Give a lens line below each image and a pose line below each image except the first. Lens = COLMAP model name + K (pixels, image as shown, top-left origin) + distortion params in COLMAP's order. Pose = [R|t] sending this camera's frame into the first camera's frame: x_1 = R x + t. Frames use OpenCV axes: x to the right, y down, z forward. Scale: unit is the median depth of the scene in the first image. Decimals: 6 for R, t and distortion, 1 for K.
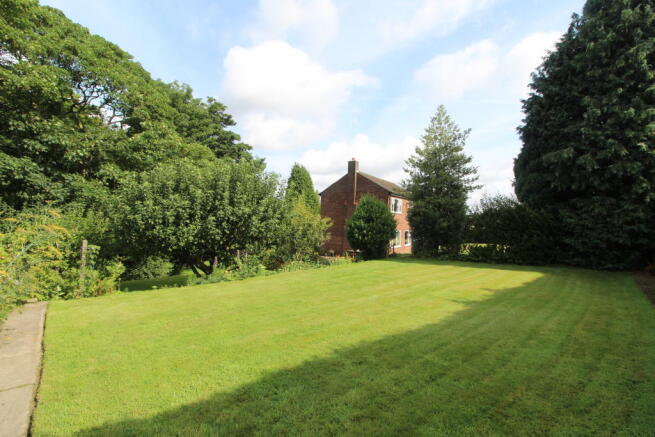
lens RADIAL K [[316.6, 0, 329.1], [0, 316.6, 219.5], [0, 0, 1]] dist [-0.007524, -0.004230]
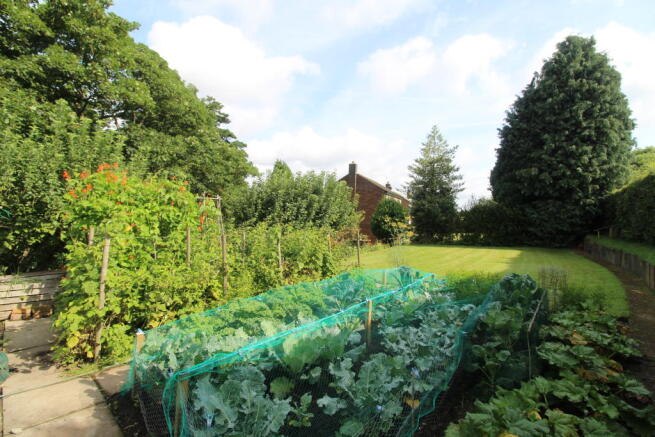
lens RADIAL K [[316.6, 0, 327.5], [0, 316.6, 219.9], [0, 0, 1]] dist [-0.007524, -0.004230]
pose [[0.985198, -0.004681, 0.171355, -0.389002], [-0.000454, 0.999552, 0.029916, -0.018609], [-0.171418, -0.029551, 0.984755, -0.266519]]
